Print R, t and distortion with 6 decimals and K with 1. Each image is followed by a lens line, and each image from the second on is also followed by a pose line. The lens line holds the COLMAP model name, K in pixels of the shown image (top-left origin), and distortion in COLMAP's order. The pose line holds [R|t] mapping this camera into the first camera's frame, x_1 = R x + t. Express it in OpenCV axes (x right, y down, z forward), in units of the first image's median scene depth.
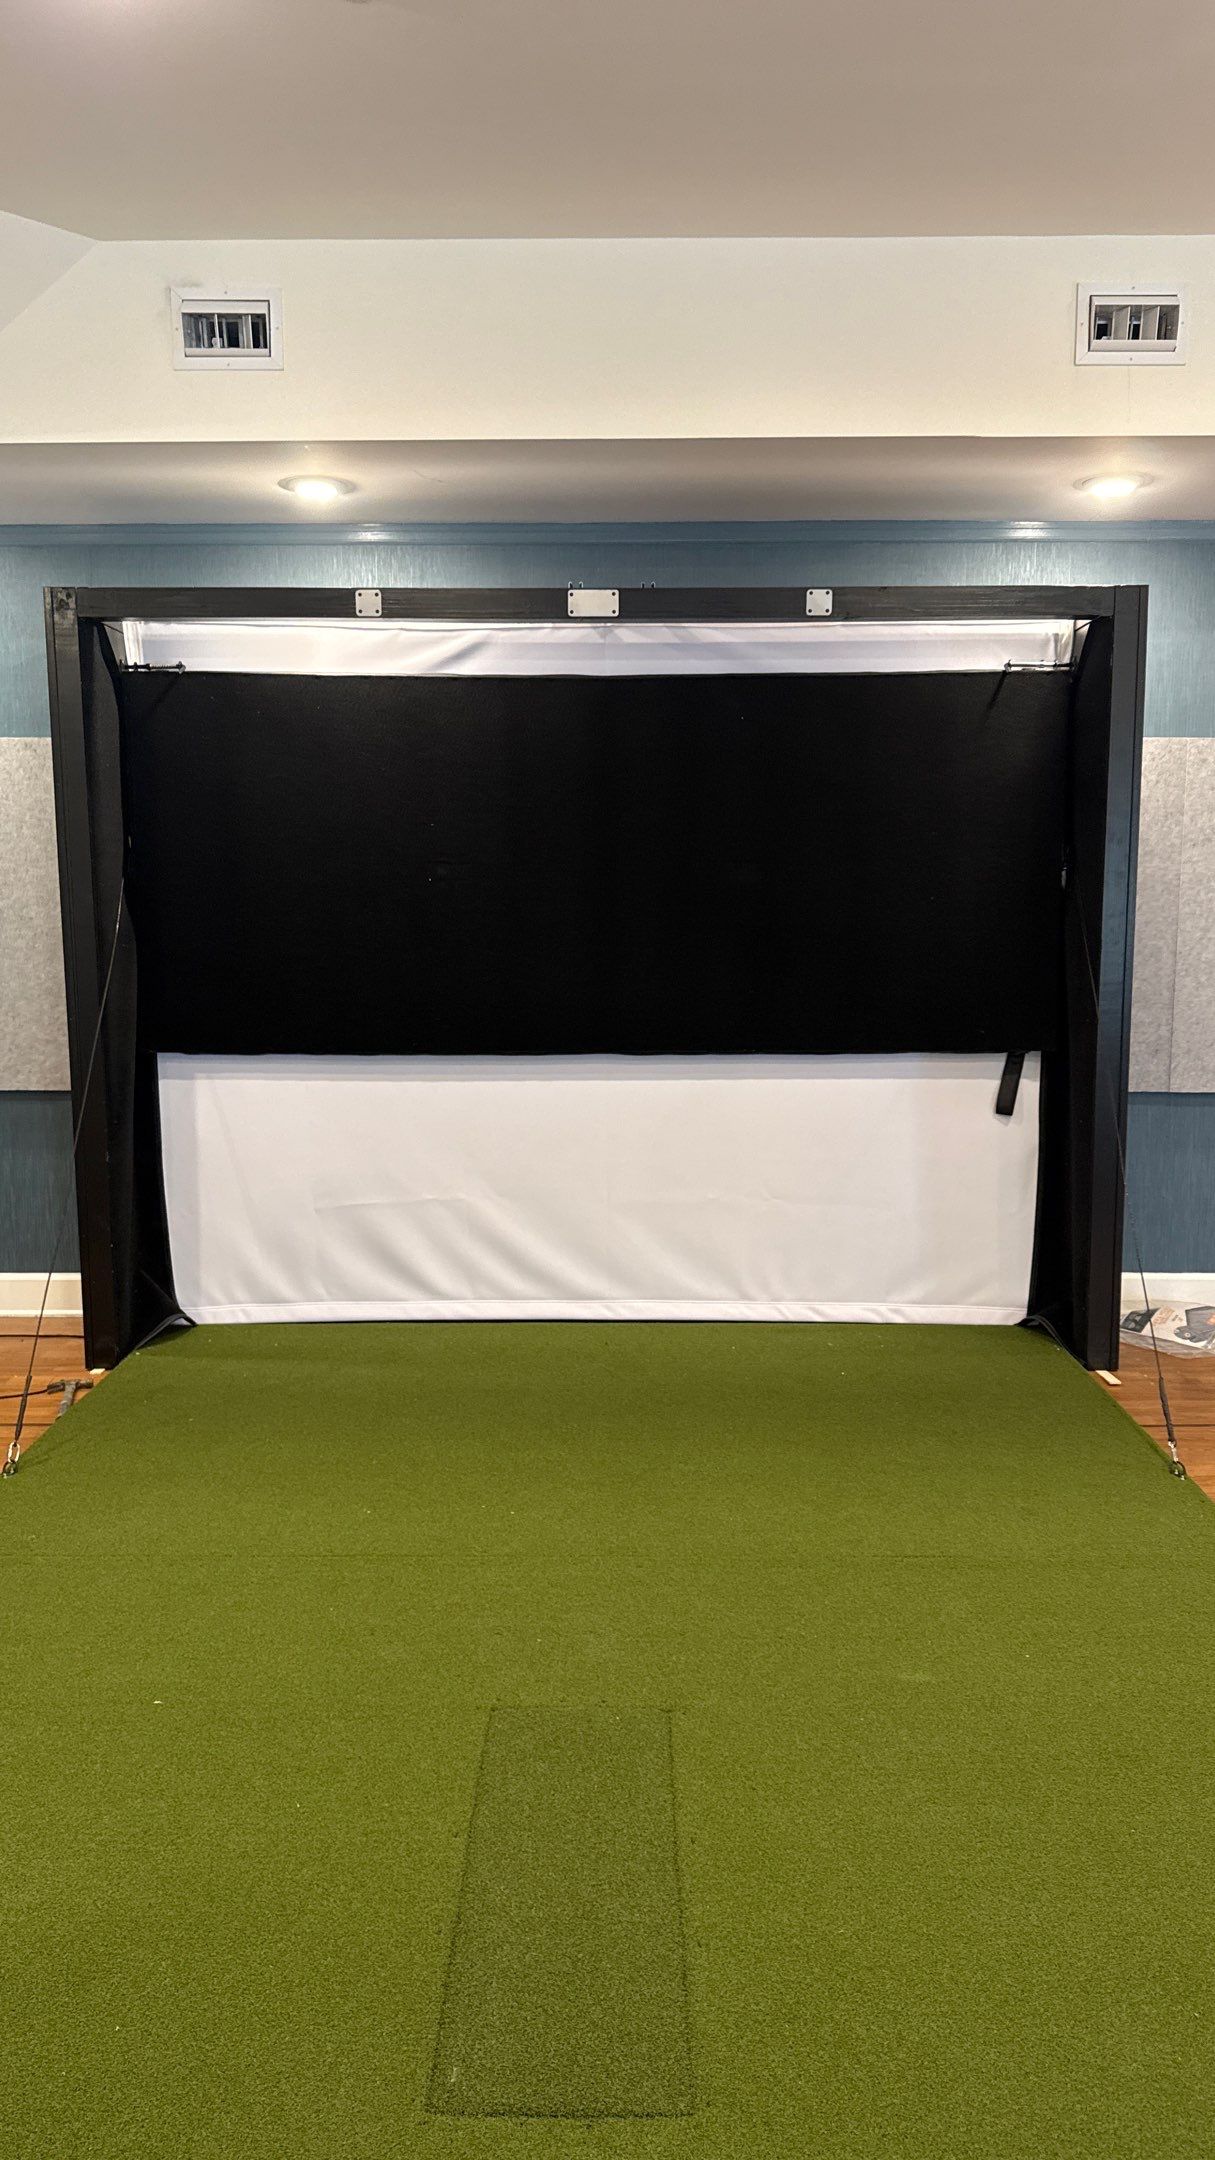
lens RADIAL K [[1538.2, 0, 628.8], [0, 1538.2, 1088.4], [0, 0, 1]] dist [0.050186, -0.060999]
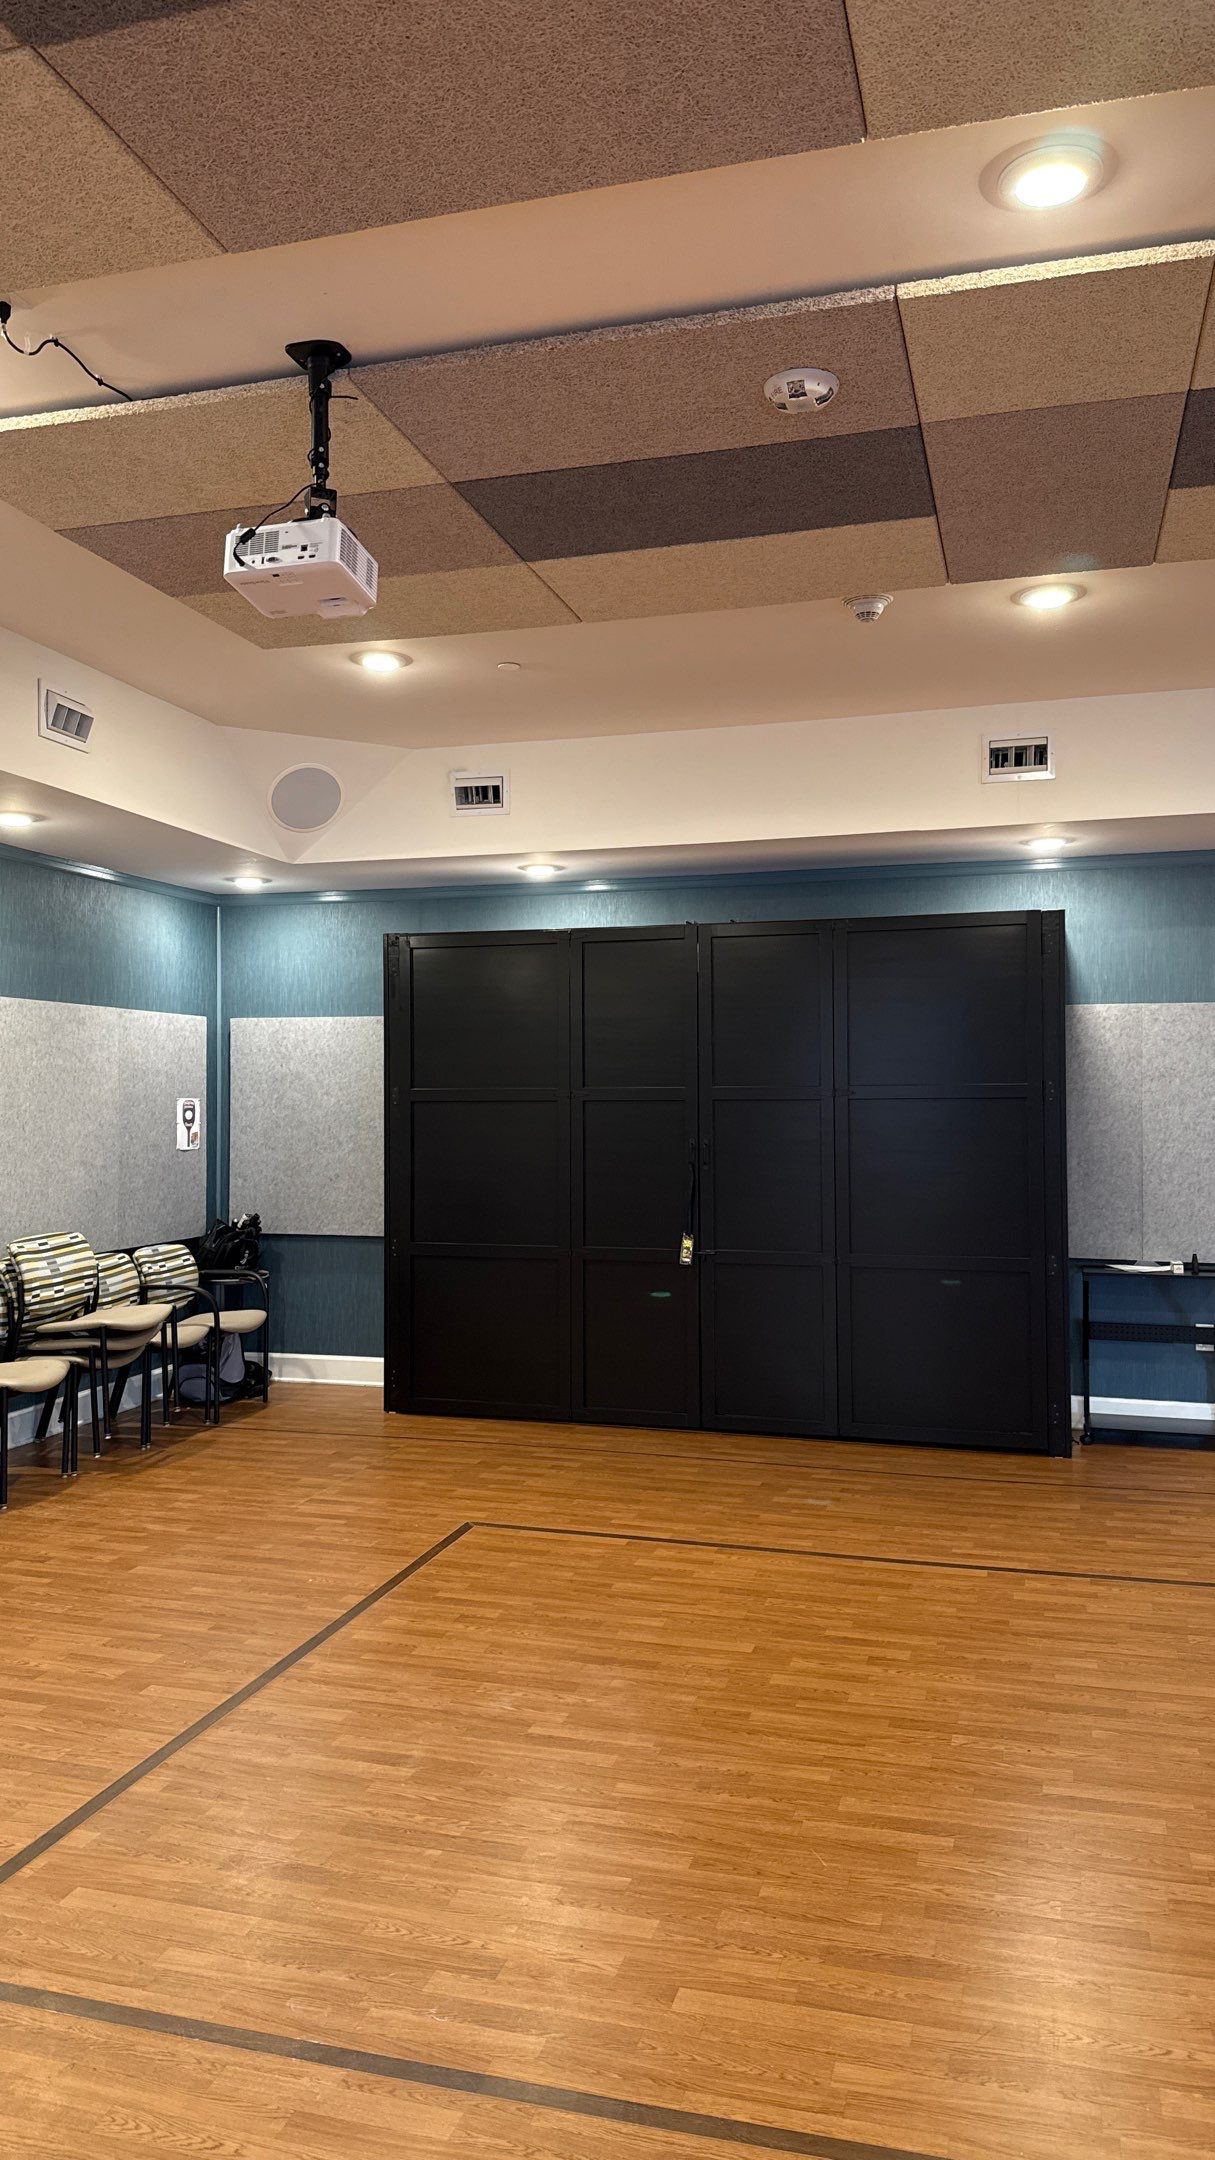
lens RADIAL K [[1538.2, 0, 602.4], [0, 1538.2, 1089.0], [0, 0, 1]] dist [0.050186, -0.060999]
pose [[0.959288, -0.001227, -0.282429, 0.360333], [-0.037100, 0.990778, -0.130316, 0.061409], [0.279984, 0.135489, 0.950396, -0.560861]]
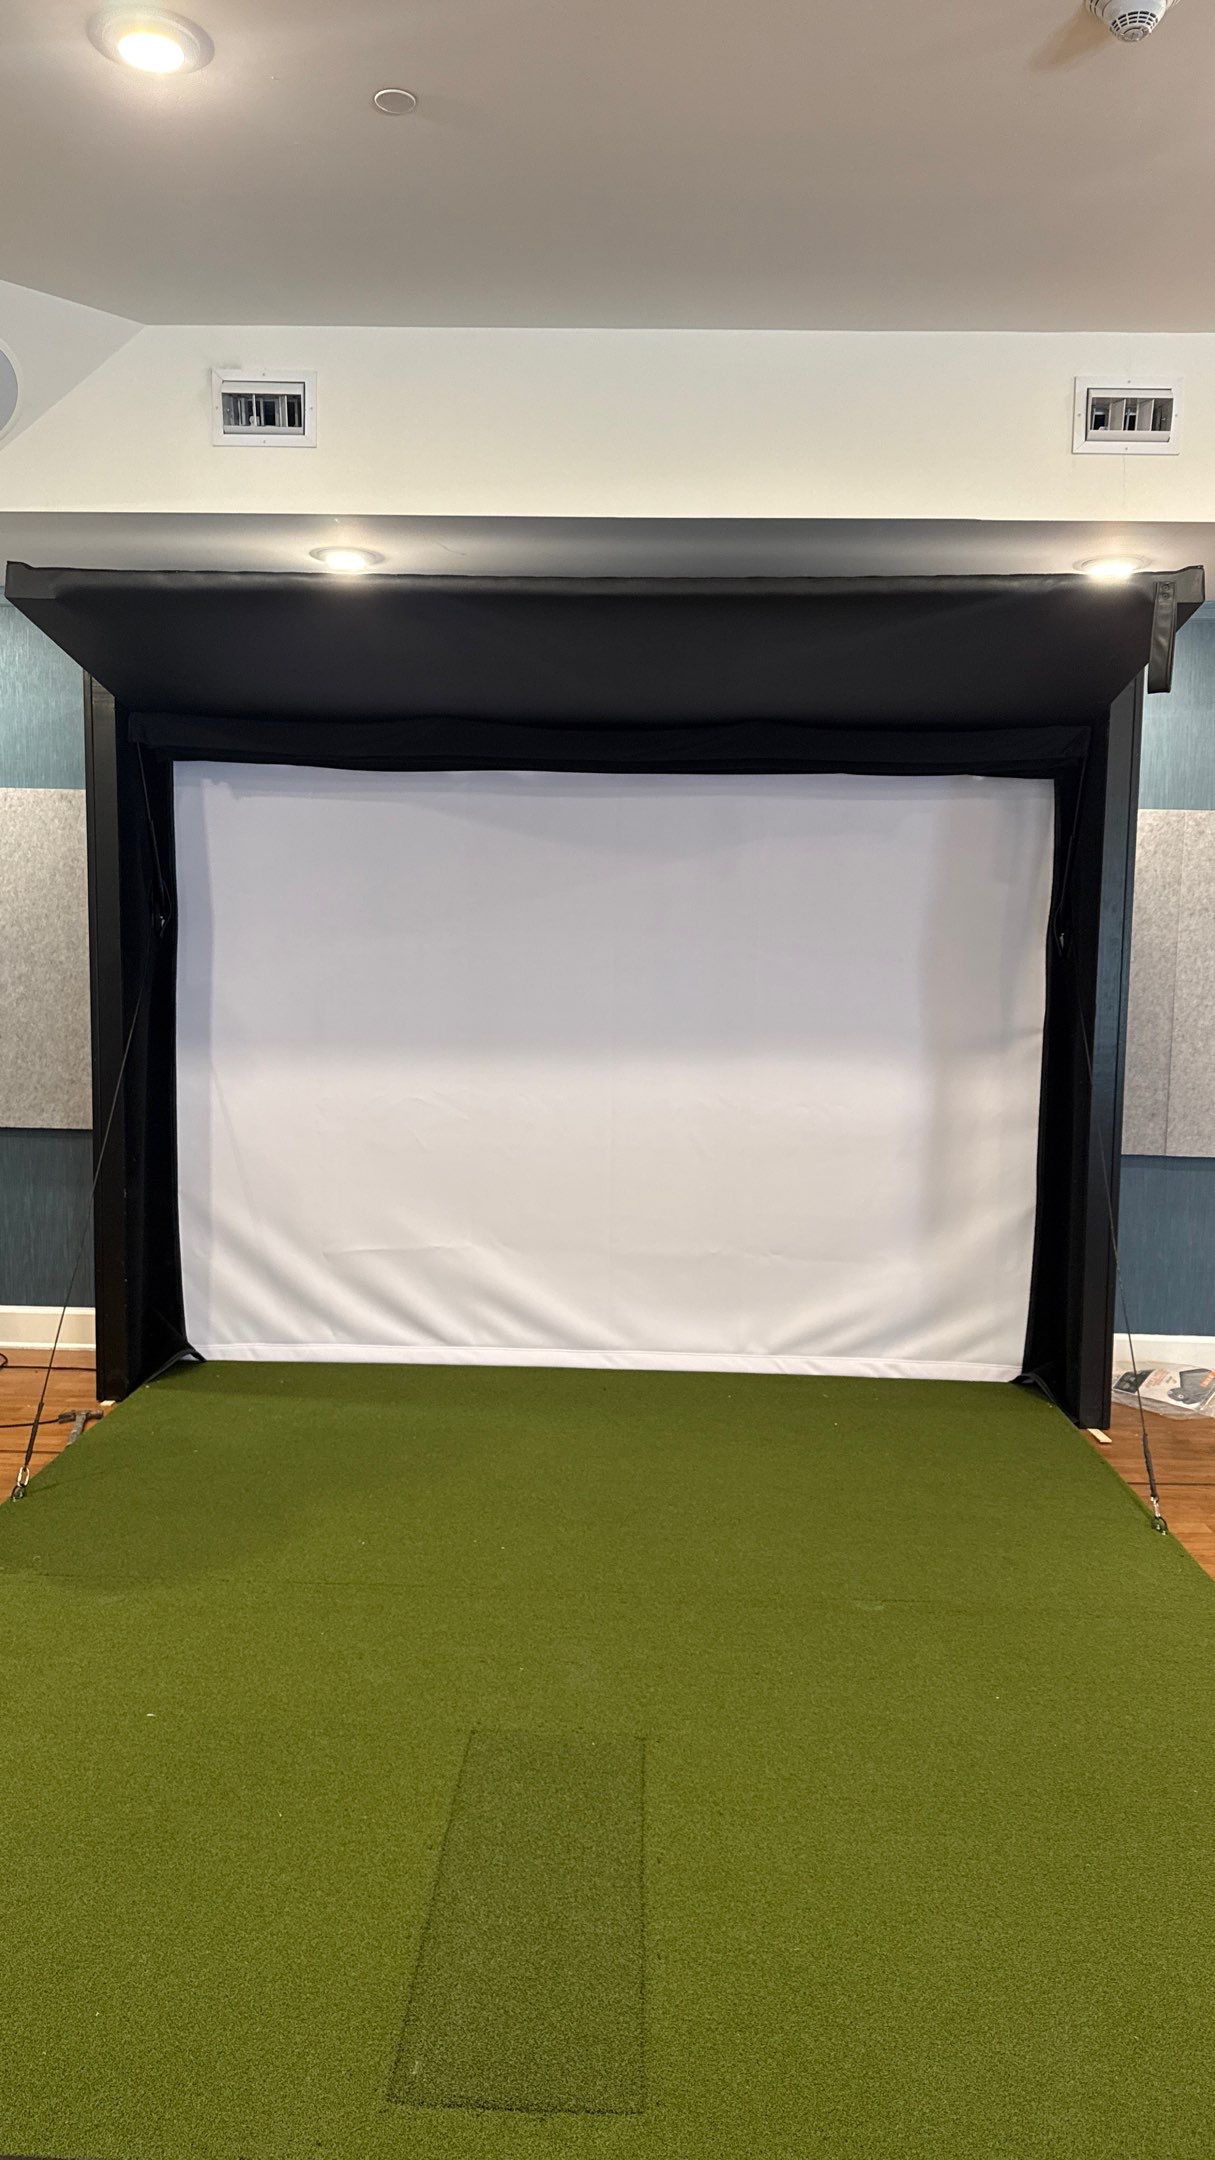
lens RADIAL K [[1538.2, 0, 620.2], [0, 1538.2, 1088.5], [0, 0, 1]] dist [0.050186, -0.060999]
pose [[0.999545, 0.022247, -0.020386, 0.014619], [-0.023013, 0.999006, -0.038165, 0.006834], [0.019516, 0.038617, 0.999063, -0.030162]]
